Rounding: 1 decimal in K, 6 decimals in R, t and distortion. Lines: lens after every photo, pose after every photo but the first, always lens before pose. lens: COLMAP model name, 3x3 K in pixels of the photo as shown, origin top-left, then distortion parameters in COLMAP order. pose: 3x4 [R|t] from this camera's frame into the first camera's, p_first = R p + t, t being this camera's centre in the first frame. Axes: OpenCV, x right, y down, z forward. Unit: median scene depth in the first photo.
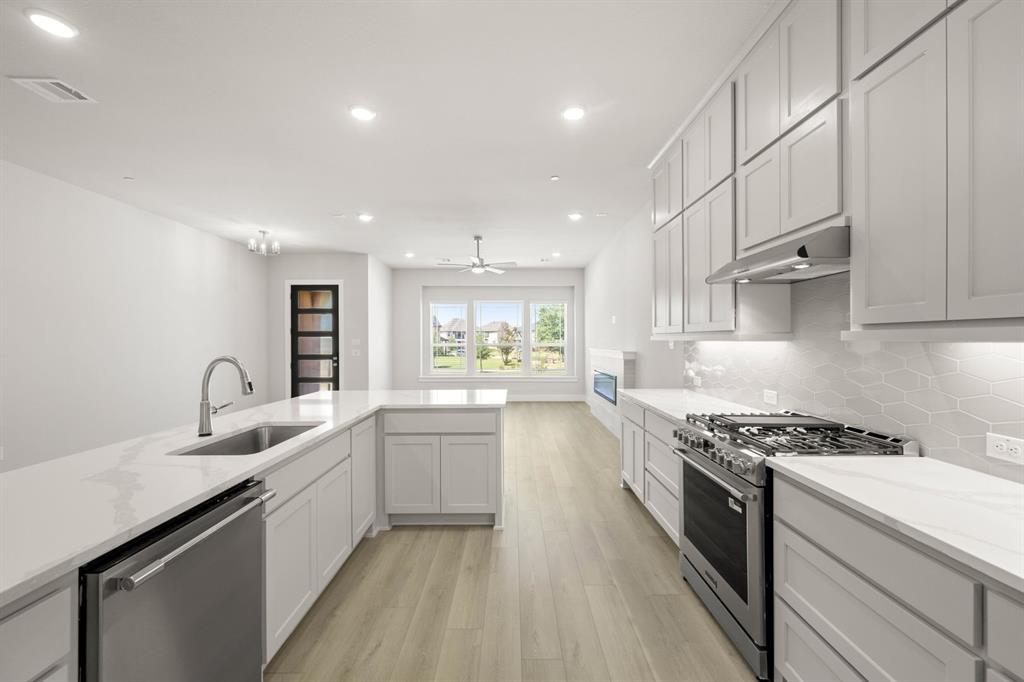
lens RADIAL K [[399.1, 0, 515.6], [0, 399.1, 338.6], [0, 0, 1]] dist [0.002334, -0.000366]
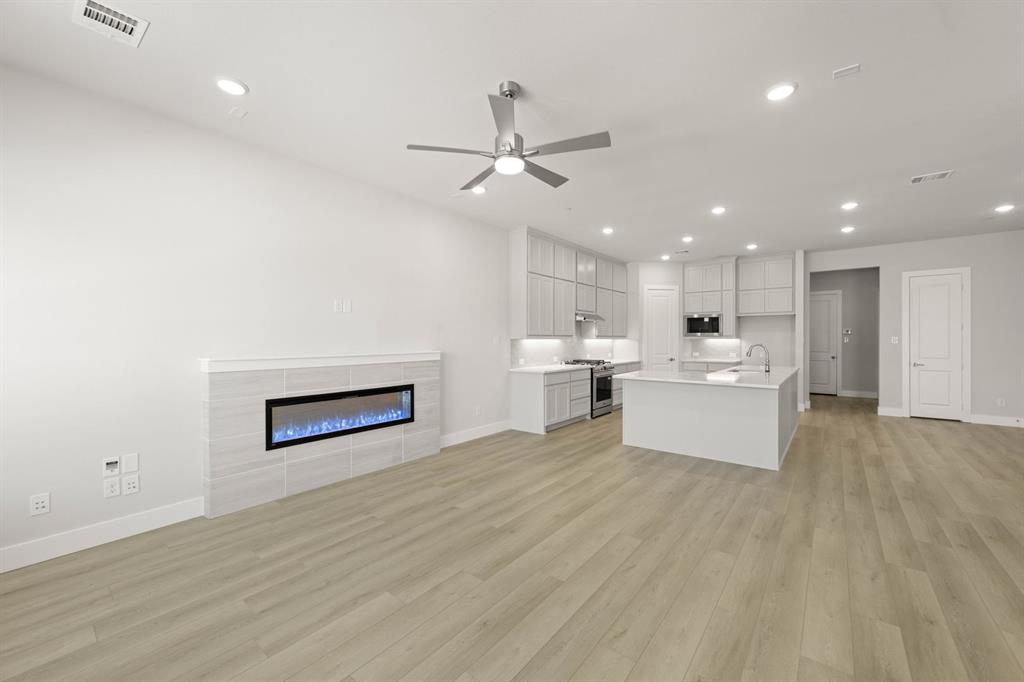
lens RADIAL K [[399.1, 0, 515.8], [0, 399.1, 340.6], [0, 0, 1]] dist [0.002334, -0.000366]
pose [[-0.780439, 0.002743, 0.625226, -0.782996], [0.001613, 0.999996, -0.002373, 0.019759], [-0.625230, -0.000844, -0.780440, 2.926944]]
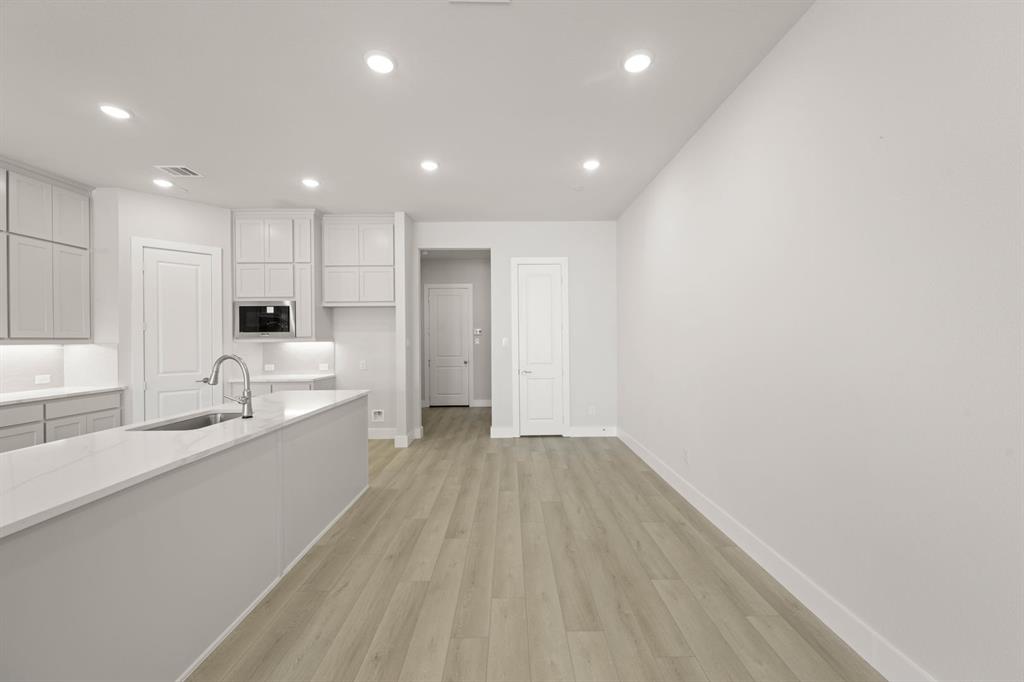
lens RADIAL K [[399.1, 0, 511.6], [0, 399.1, 341.3], [0, 0, 1]] dist [0.002334, -0.000366]
pose [[-0.999920, 0.012451, -0.002258, -1.088100], [0.012449, 0.999922, 0.001030, 0.009399], [0.002271, 0.001002, -0.999997, 1.524024]]
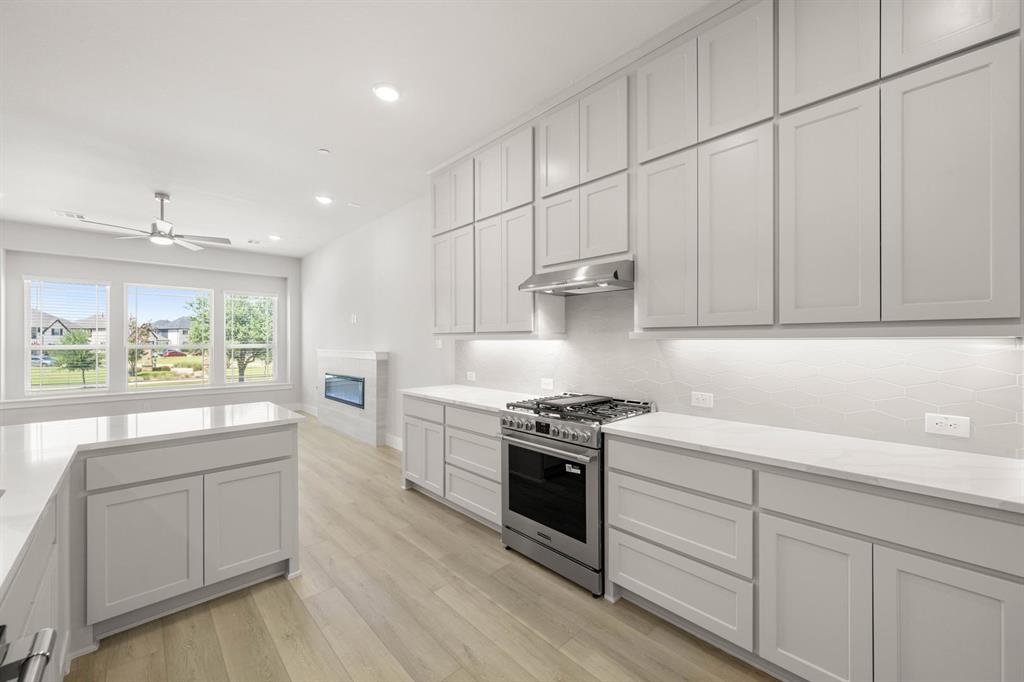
lens RADIAL K [[399.1, 0, 513.0], [0, 399.1, 338.9], [0, 0, 1]] dist [0.002334, -0.000366]
pose [[0.730756, 0.006401, 0.682609, -0.271094], [-0.004115, 0.999979, -0.004971, 0.008380], [-0.682627, 0.000824, 0.730767, 0.125184]]
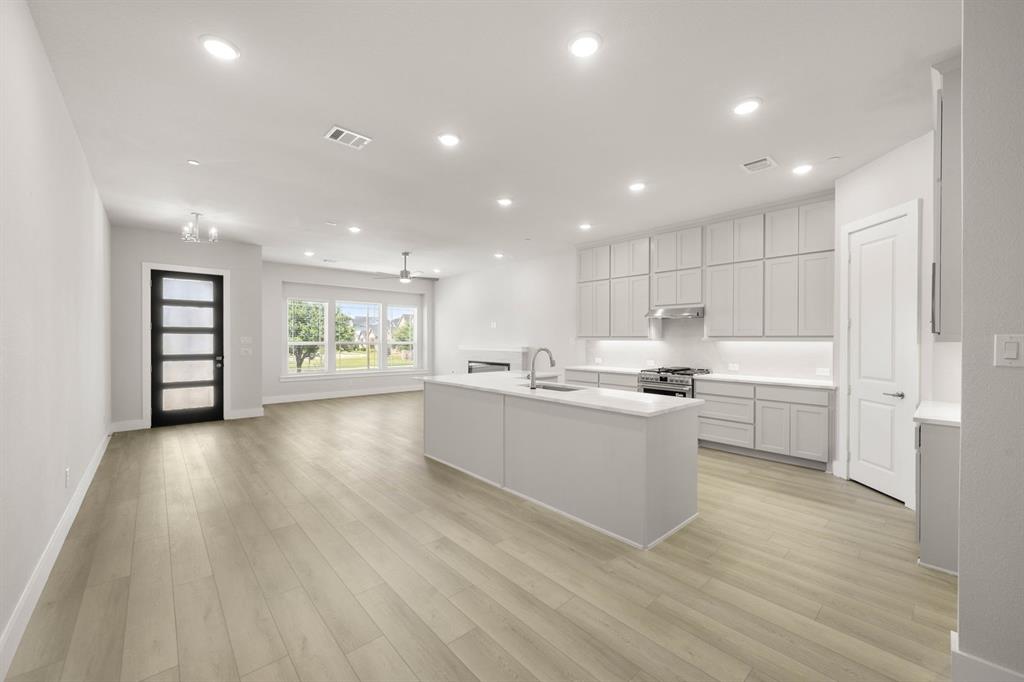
lens RADIAL K [[399.1, 0, 515.1], [0, 399.1, 338.0], [0, 0, 1]] dist [0.002334, -0.000366]
pose [[0.743521, 0.007867, 0.668666, -1.445089], [-0.008676, 0.999960, -0.002118, 0.001803], [-0.668656, -0.004227, 0.743560, -0.248917]]
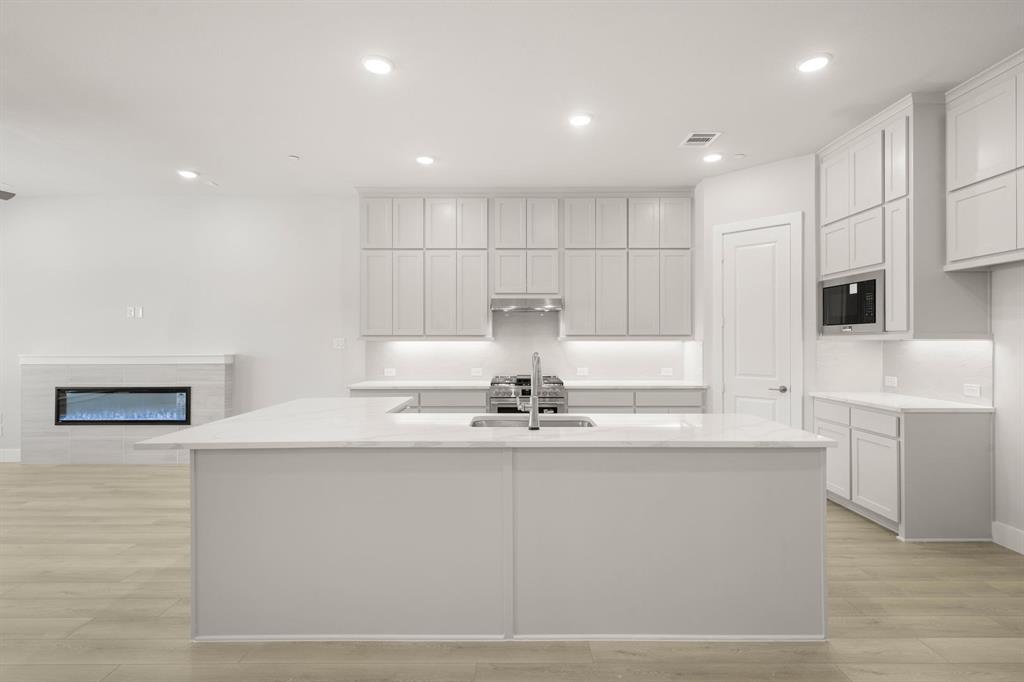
lens RADIAL K [[494.1, 0, 514.8], [0, 494.1, 338.4], [0, 0, 1]] dist [0.003679, -0.000227]
pose [[0.005332, 0.009503, 0.999941, -1.402850], [-0.002433, 0.999952, -0.009490, 0.012654], [-0.999983, -0.002382, 0.005355, 0.709624]]
